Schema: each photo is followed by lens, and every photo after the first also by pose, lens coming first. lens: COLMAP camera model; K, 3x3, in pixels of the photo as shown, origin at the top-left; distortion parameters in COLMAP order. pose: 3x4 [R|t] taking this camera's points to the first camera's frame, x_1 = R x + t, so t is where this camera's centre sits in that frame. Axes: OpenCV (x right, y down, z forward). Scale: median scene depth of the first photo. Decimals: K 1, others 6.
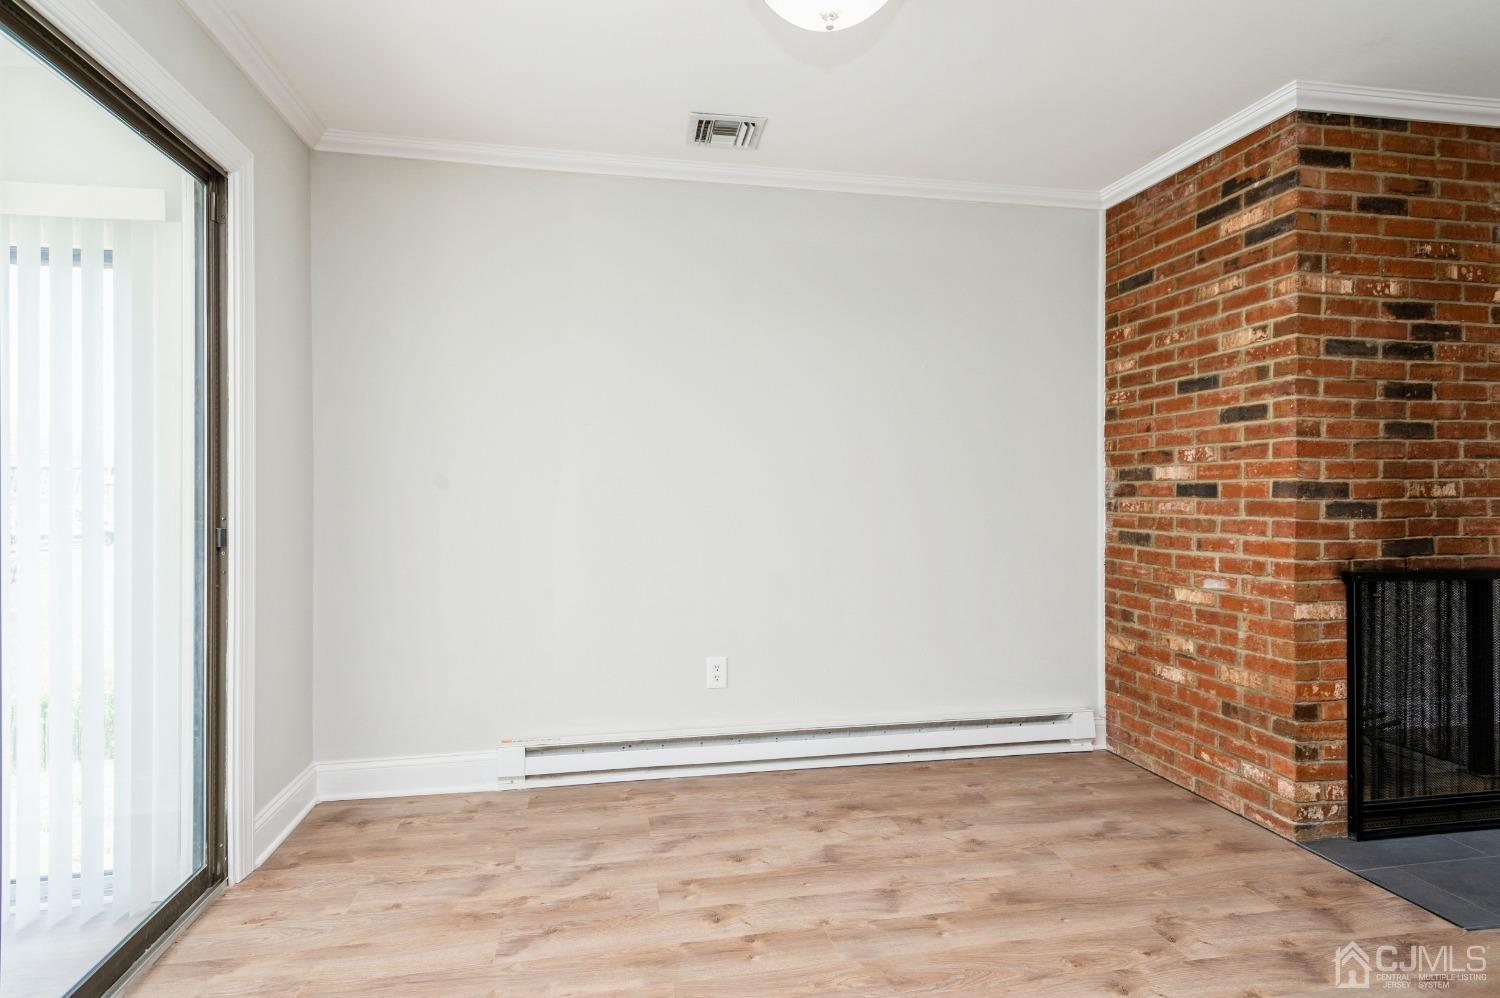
lens RADIAL K [[749.1, 0, 749.7], [0, 749.1, 507.4], [0, 0, 1]] dist [0.015681, -0.010501]
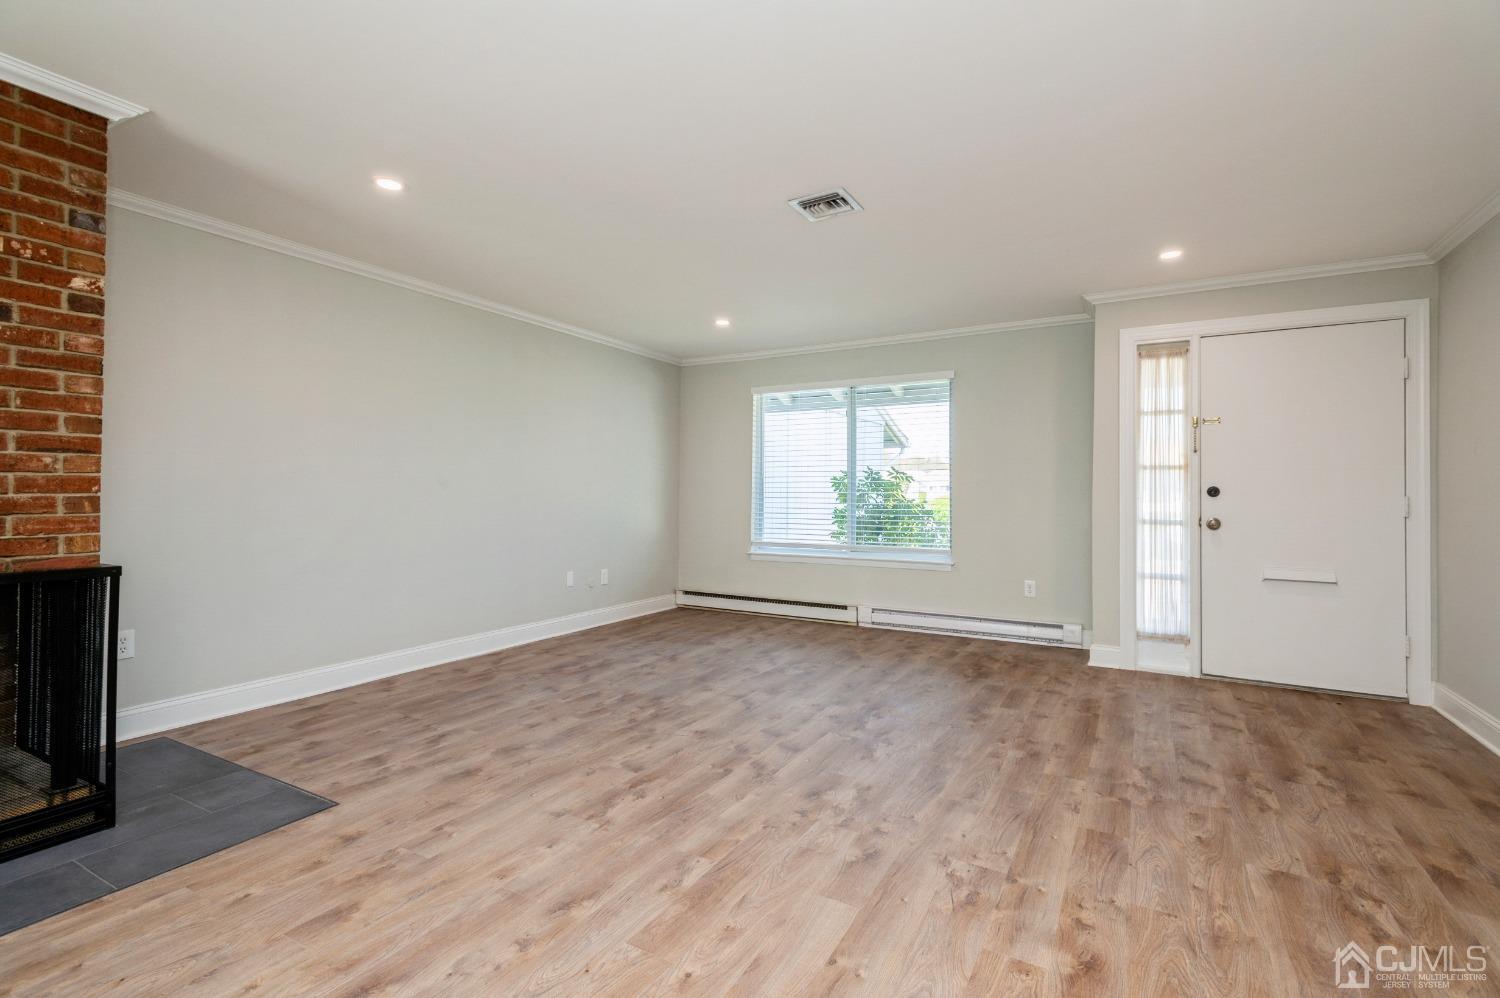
lens RADIAL K [[698.0, 0, 748.4], [0, 698.0, 483.3], [0, 0, 1]] dist [0.019747, -0.007120]
pose [[0.649357, 0.012462, 0.760381, 0.880383], [-0.000647, 0.999874, -0.015835, -0.013067], [-0.760483, 0.009791, 0.649284, -0.228126]]
